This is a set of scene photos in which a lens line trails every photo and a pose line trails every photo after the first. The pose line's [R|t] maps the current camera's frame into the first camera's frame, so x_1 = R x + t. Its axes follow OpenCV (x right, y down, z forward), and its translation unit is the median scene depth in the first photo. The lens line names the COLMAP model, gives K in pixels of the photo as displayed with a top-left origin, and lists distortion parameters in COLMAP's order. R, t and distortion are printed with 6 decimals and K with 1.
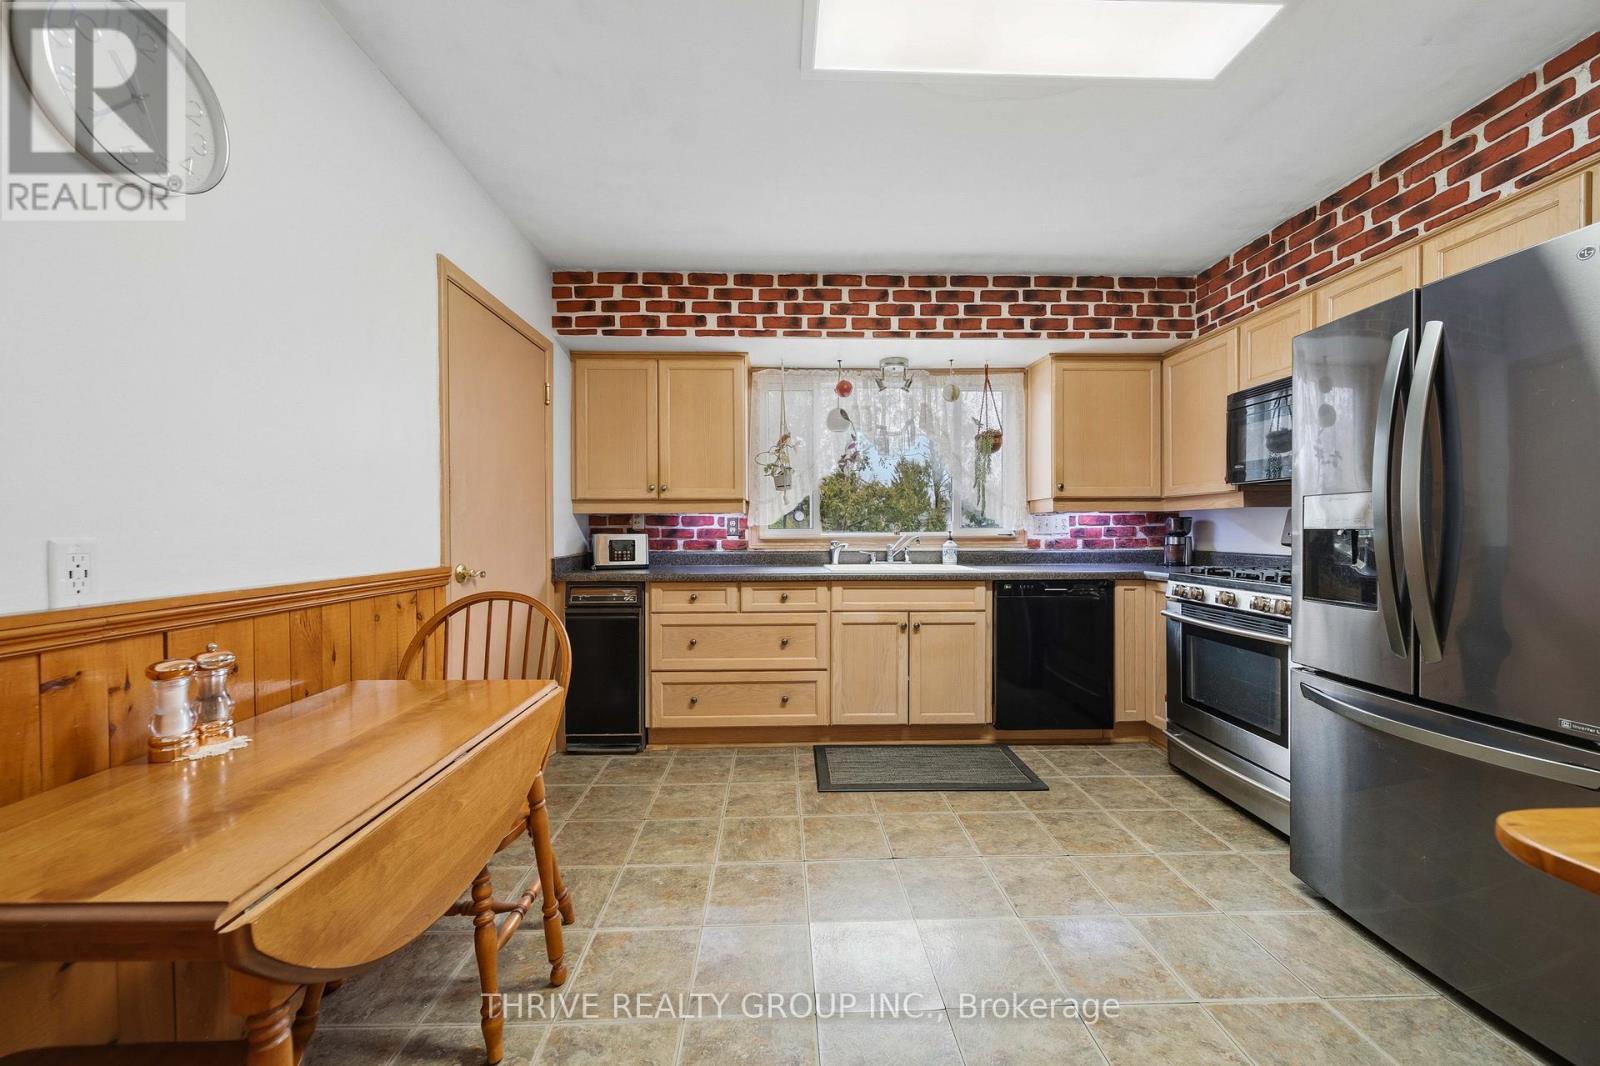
lens RADIAL K [[570.2, 0, 796.7], [0, 570.2, 531.3], [0, 0, 1]] dist [-0.001121, -0.000079]
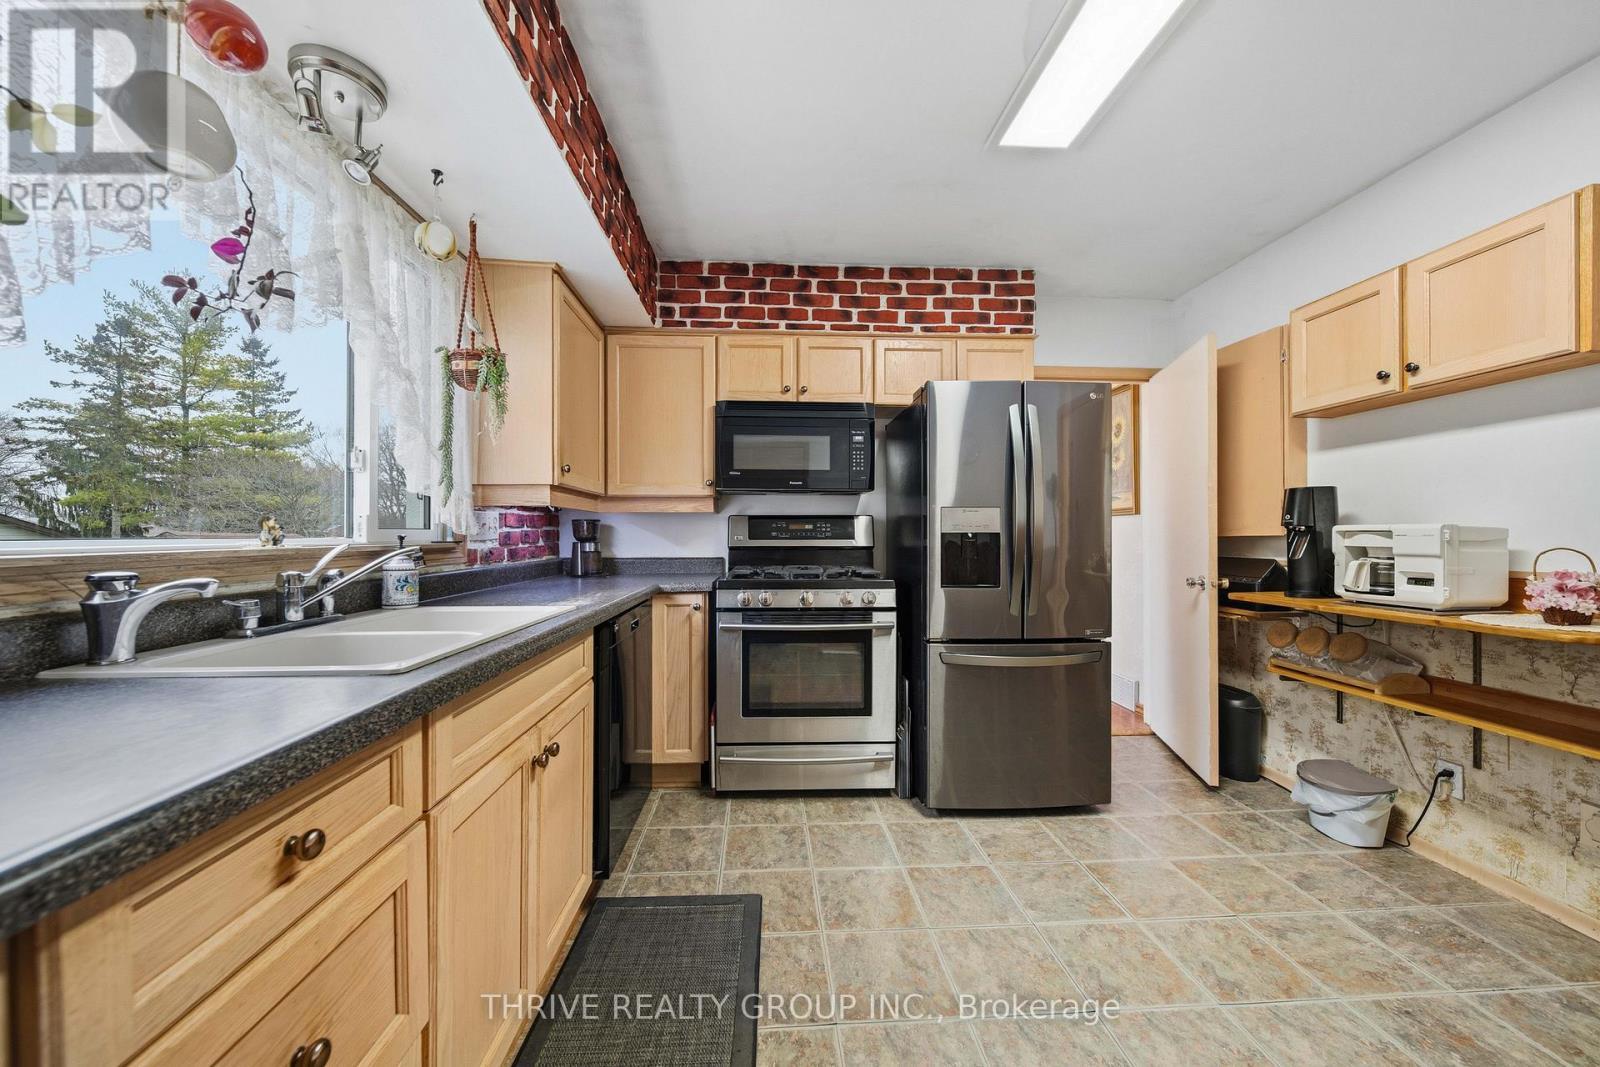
lens RADIAL K [[570.2, 0, 796.7], [0, 570.2, 531.8], [0, 0, 1]] dist [-0.001121, -0.000079]
pose [[-0.026566, 0.008477, 0.999611, -0.230512], [0.003877, 0.999957, -0.008377, 0.001885], [-0.999640, 0.003653, -0.026598, 0.809012]]
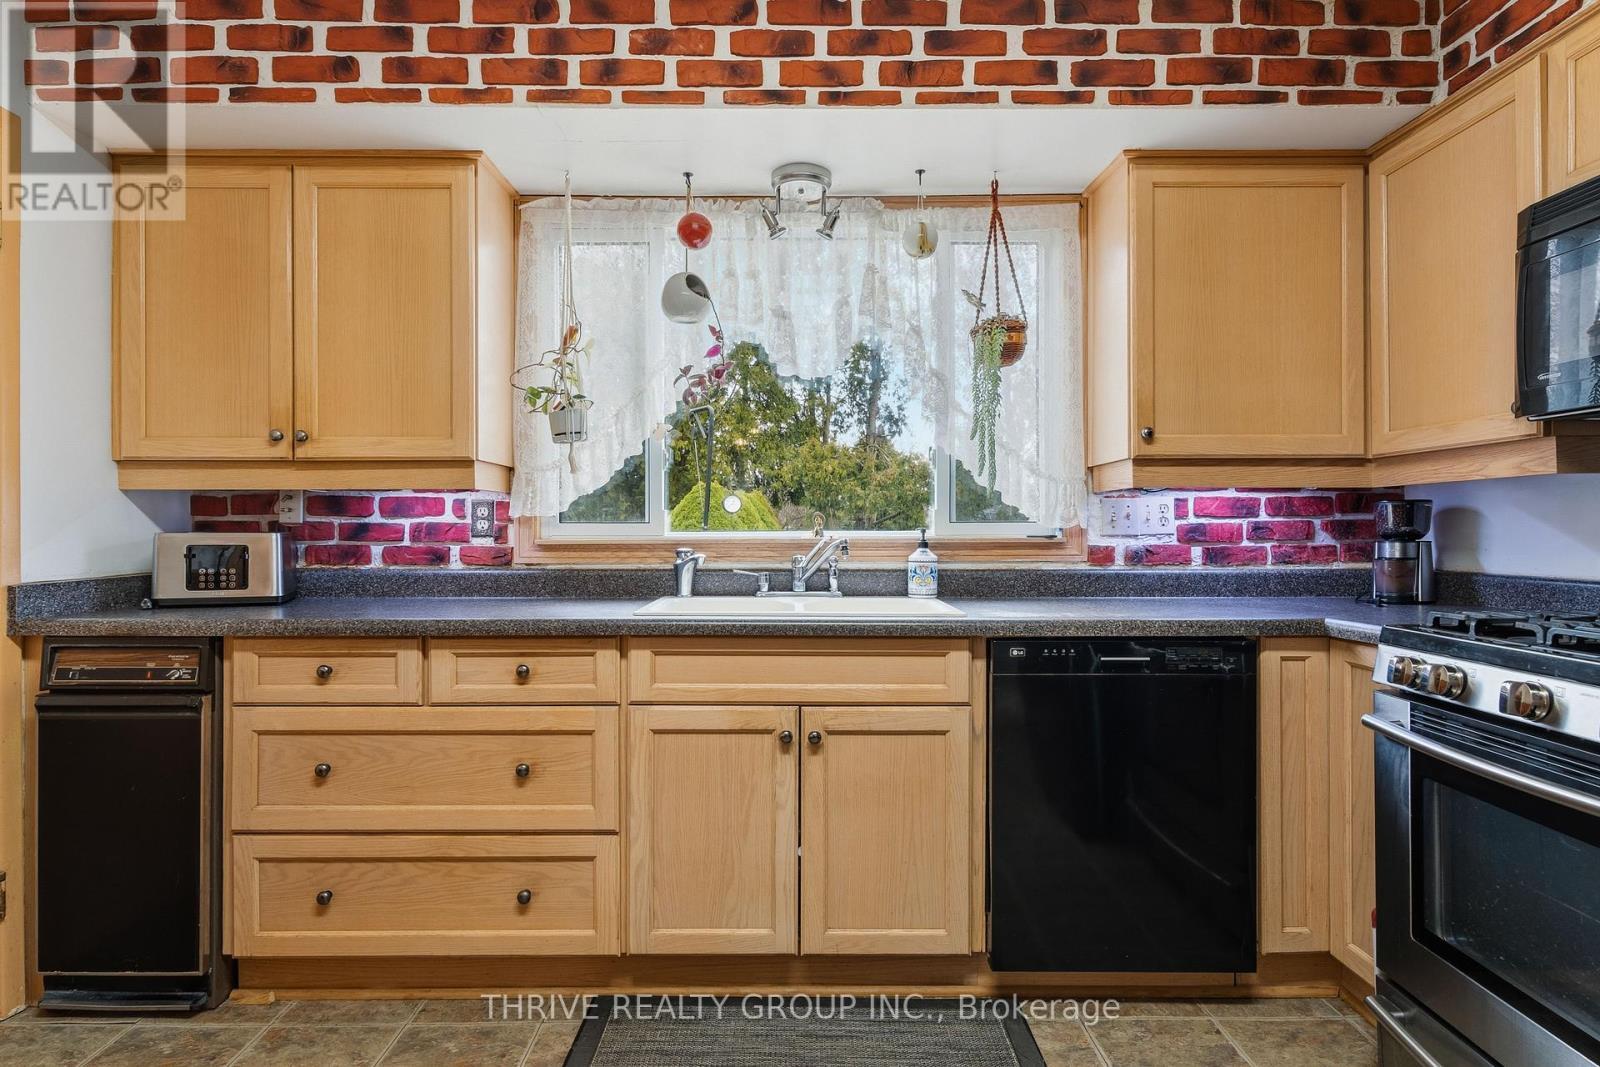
lens RADIAL K [[858.7, 0, 800.5], [0, 858.7, 526.1], [0, 0, 1]] dist [-0.000546, -0.000878]
pose [[0.999758, 0.002401, -0.021850, 0.210654], [-0.002548, 0.999974, -0.006681, 0.003128], [0.021834, 0.006735, 0.999739, 0.314582]]
